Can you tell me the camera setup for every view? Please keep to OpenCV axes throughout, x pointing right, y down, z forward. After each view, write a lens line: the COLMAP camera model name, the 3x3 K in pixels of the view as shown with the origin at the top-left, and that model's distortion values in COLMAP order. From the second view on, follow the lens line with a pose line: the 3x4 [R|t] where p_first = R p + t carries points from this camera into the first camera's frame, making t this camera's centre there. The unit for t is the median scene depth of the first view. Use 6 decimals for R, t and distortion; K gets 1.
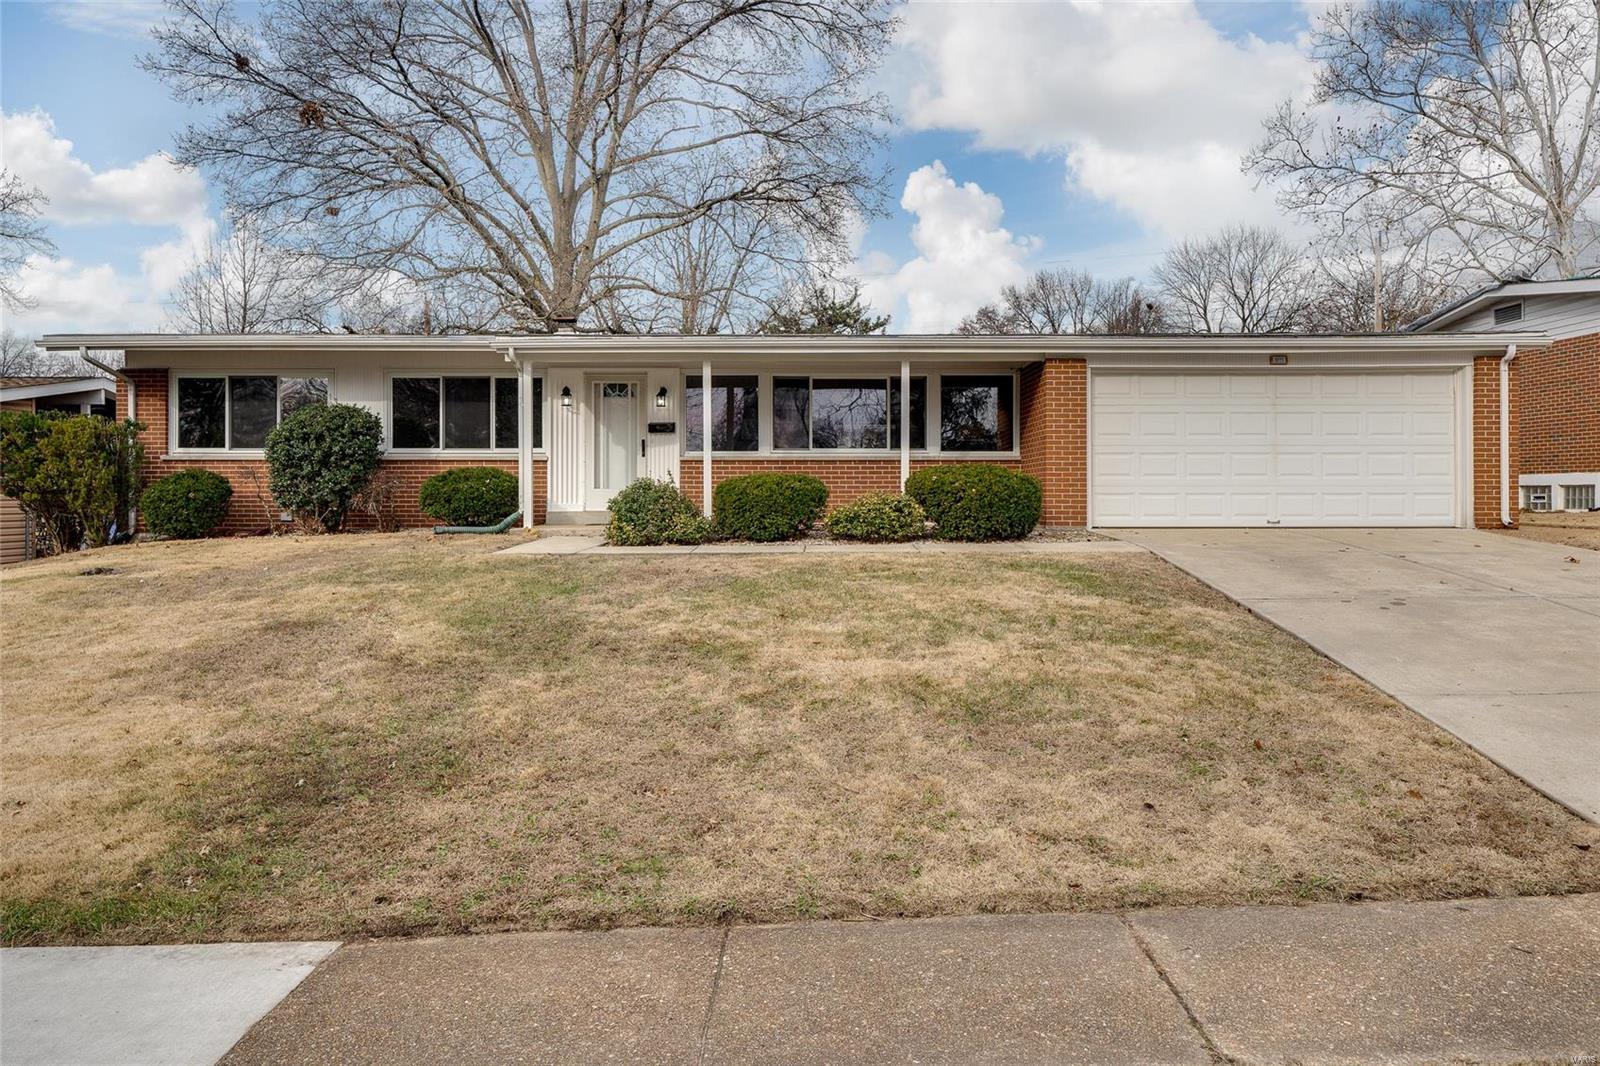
lens RADIAL K [[1111.6, 0, 791.9], [0, 1111.6, 516.3], [0, 0, 1]] dist [0.001100, 0.001368]
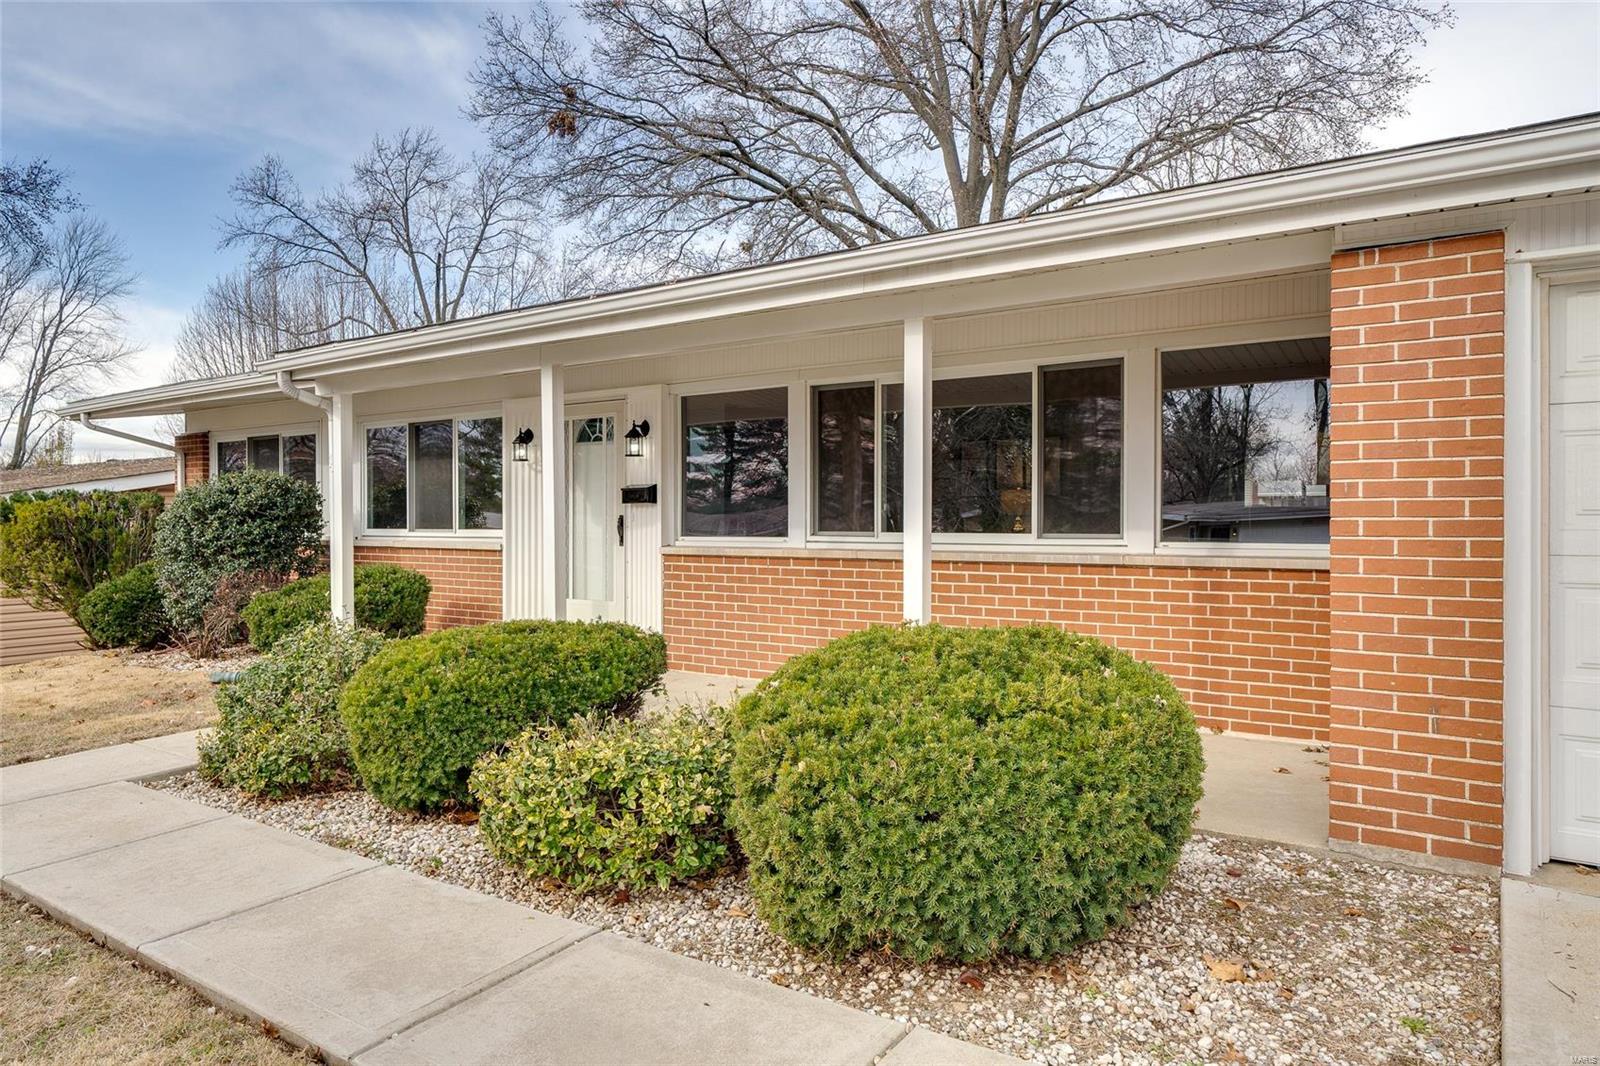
lens RADIAL K [[999.4, 0, 811.2], [0, 999.4, 535.4], [0, 0, 1]] dist [0.005784, -0.000499]
pose [[0.830241, 0.007180, -0.557358, 0.256622], [-0.005029, 0.999973, 0.005392, -0.068897], [0.557382, -0.001674, 0.830254, 0.700025]]
